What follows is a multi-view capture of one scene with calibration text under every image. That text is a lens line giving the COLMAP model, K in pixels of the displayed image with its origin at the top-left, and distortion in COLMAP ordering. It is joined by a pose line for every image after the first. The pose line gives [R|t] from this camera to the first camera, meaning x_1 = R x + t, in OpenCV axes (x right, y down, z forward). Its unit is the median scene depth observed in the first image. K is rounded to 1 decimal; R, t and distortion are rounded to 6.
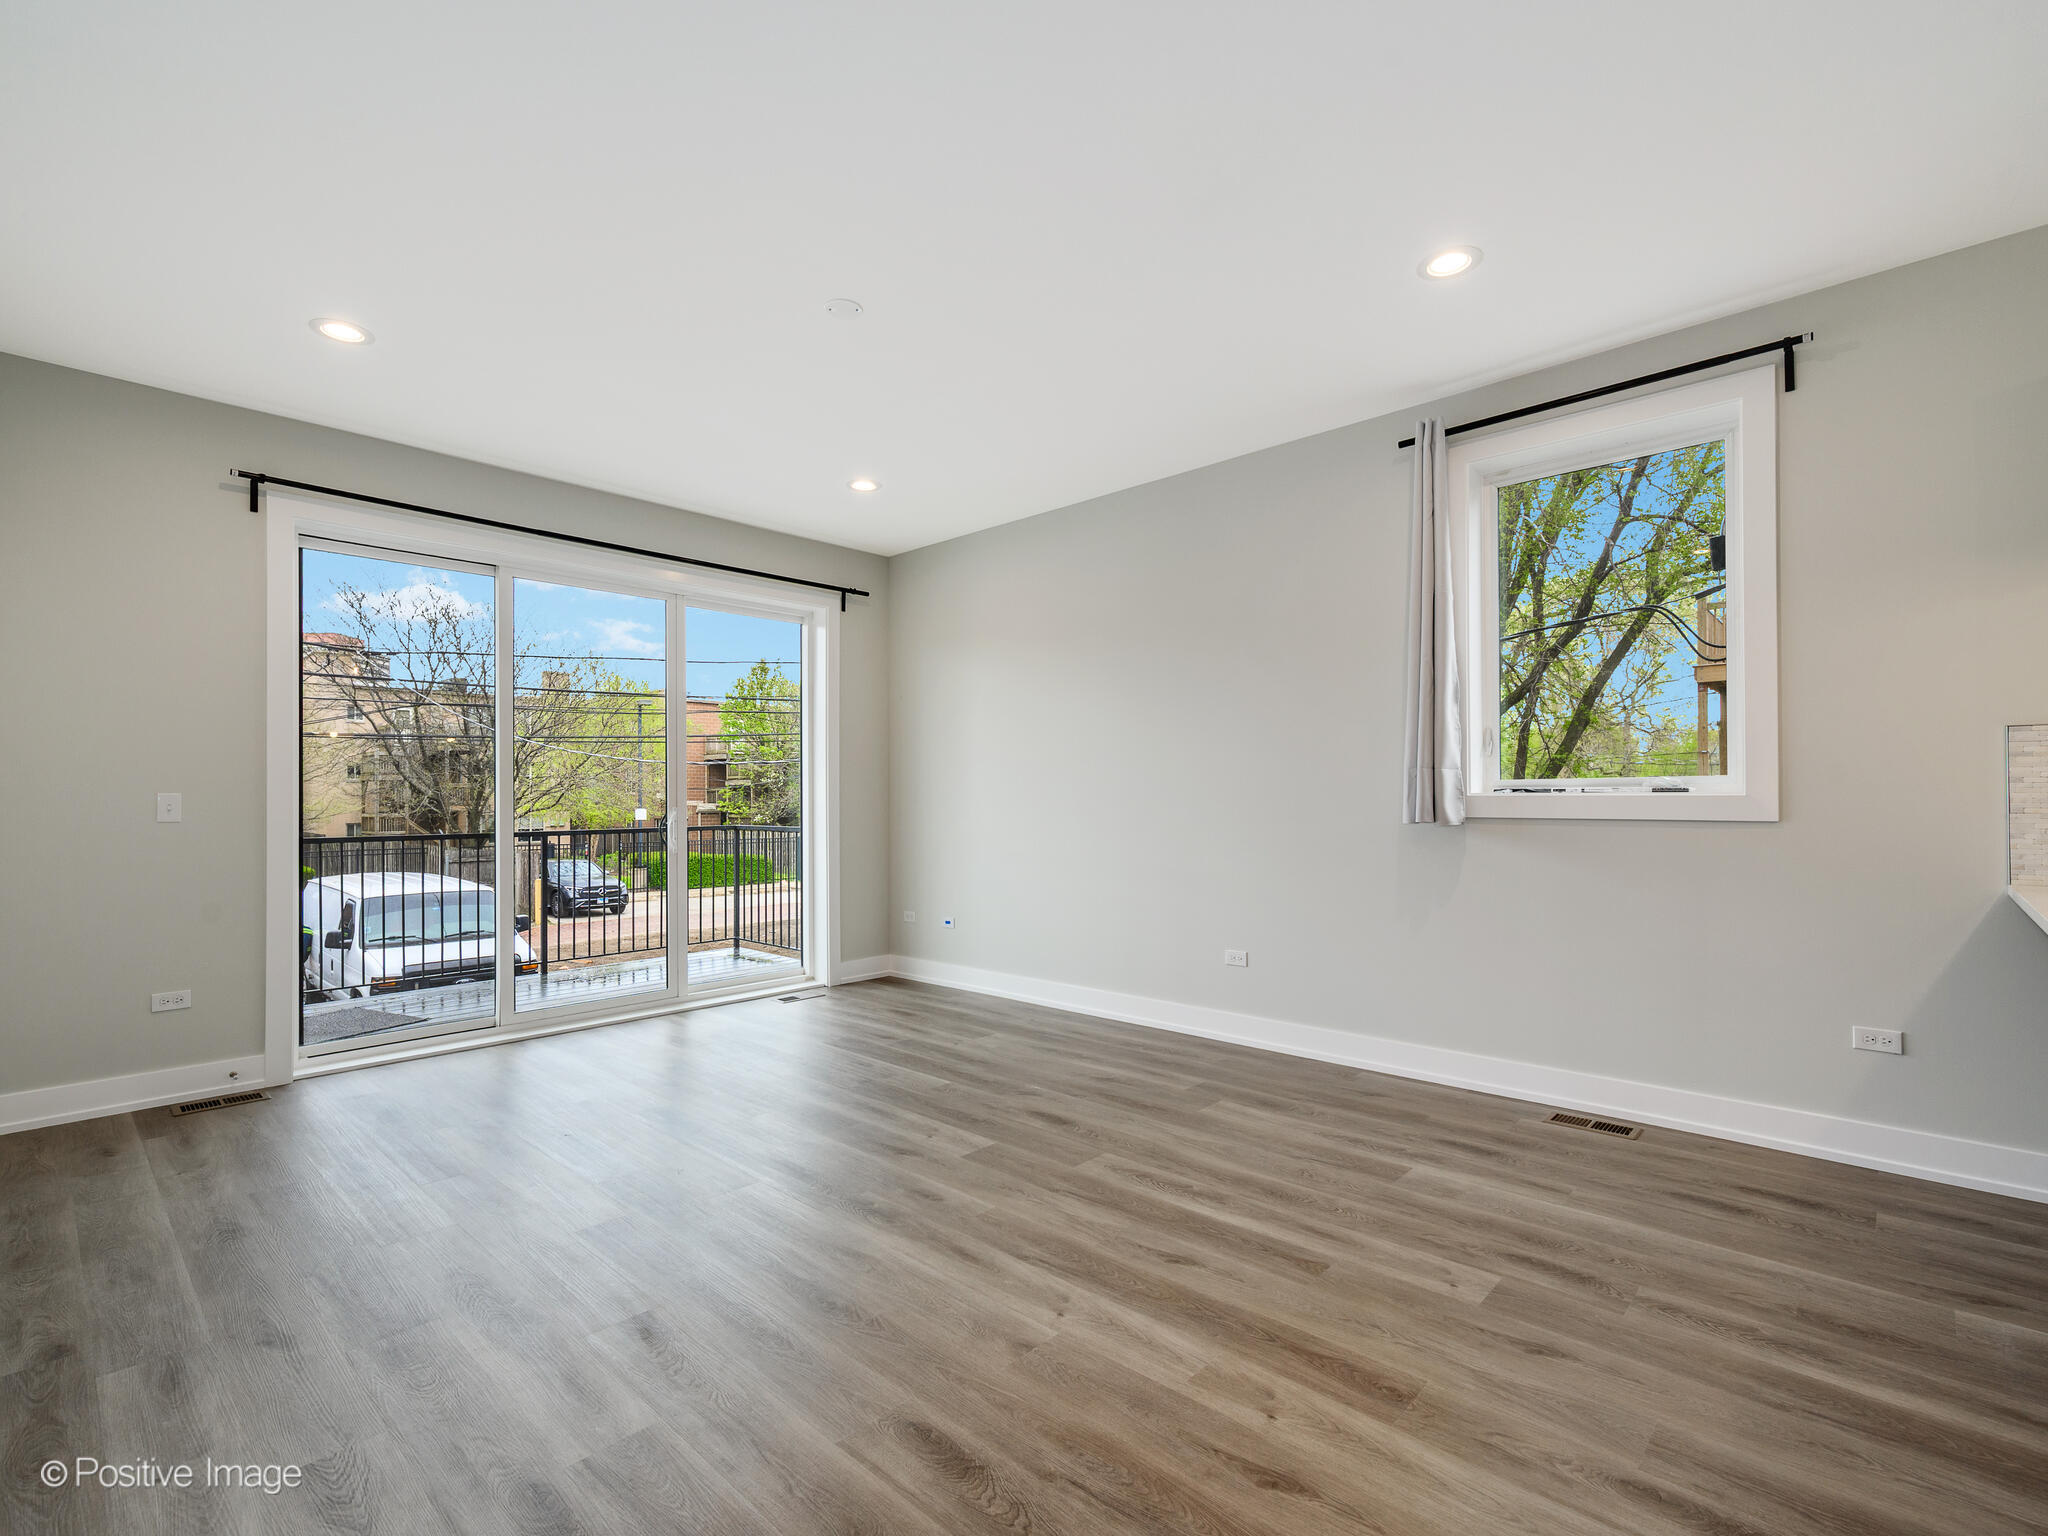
lens RADIAL K [[942.2, 0, 1025.0], [0, 942.2, 781.5], [0, 0, 1]] dist [-0.000879, -0.000195]
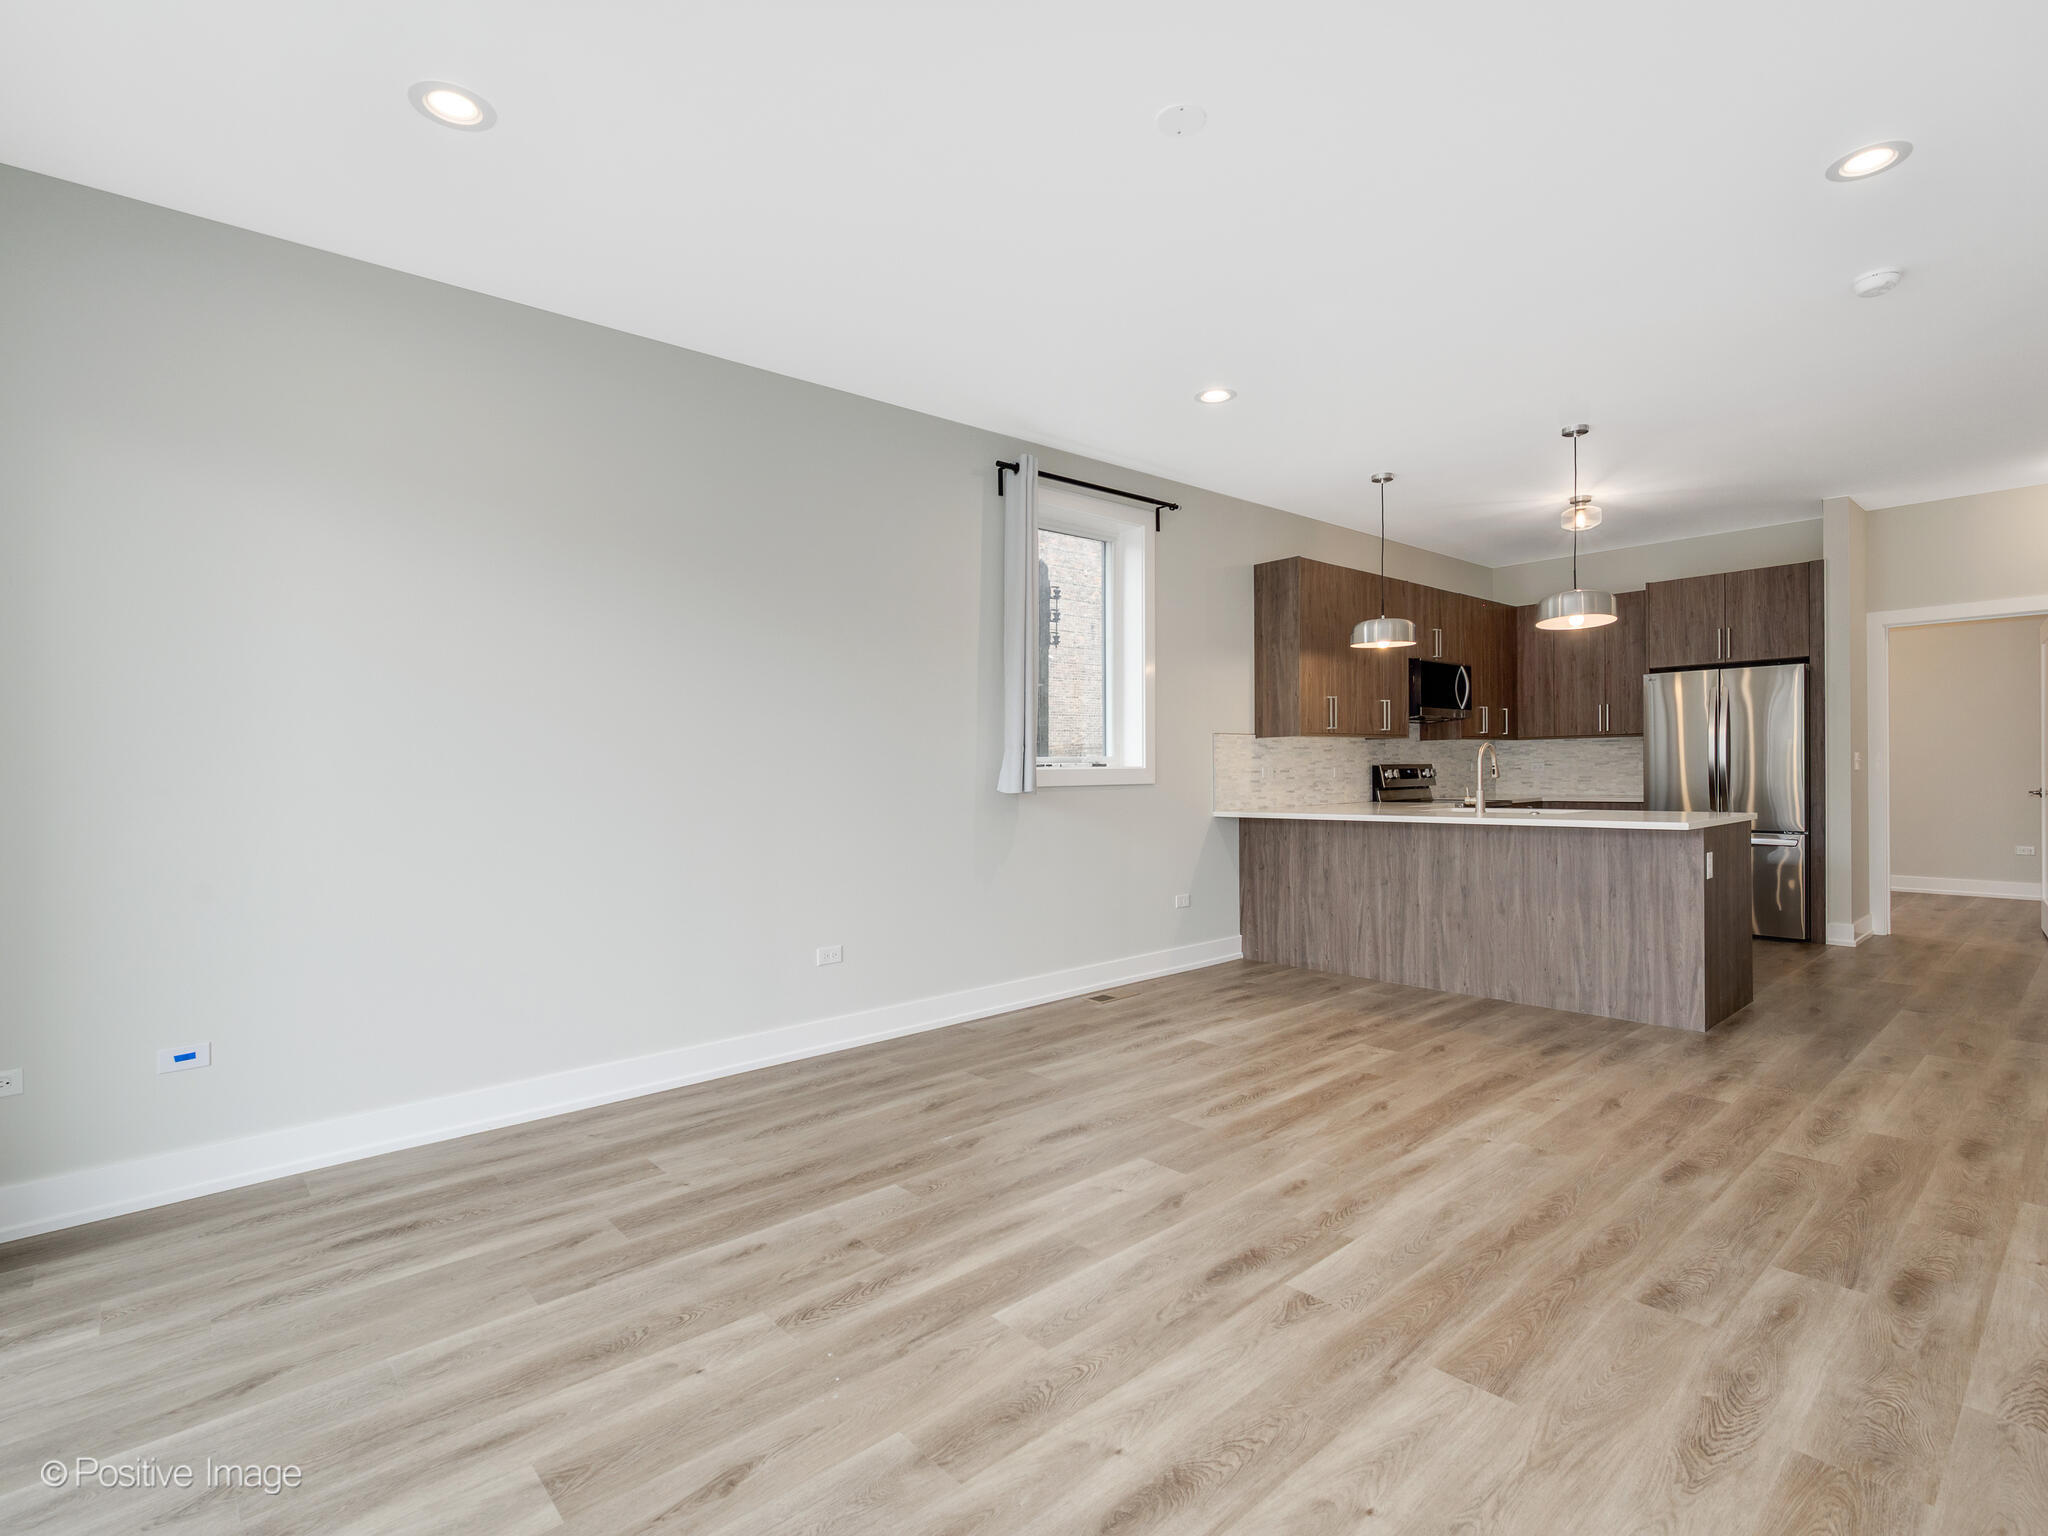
lens RADIAL K [[1018.6, 0, 1024.0], [0, 1018.6, 768.0], [0, 0, 1]] dist [0.000718, -0.000667]
pose [[0.082516, 0.005132, 0.996577, -1.047668], [-0.001805, 0.999986, -0.005000, 0.024248], [-0.996588, -0.001386, 0.082524, 1.088951]]
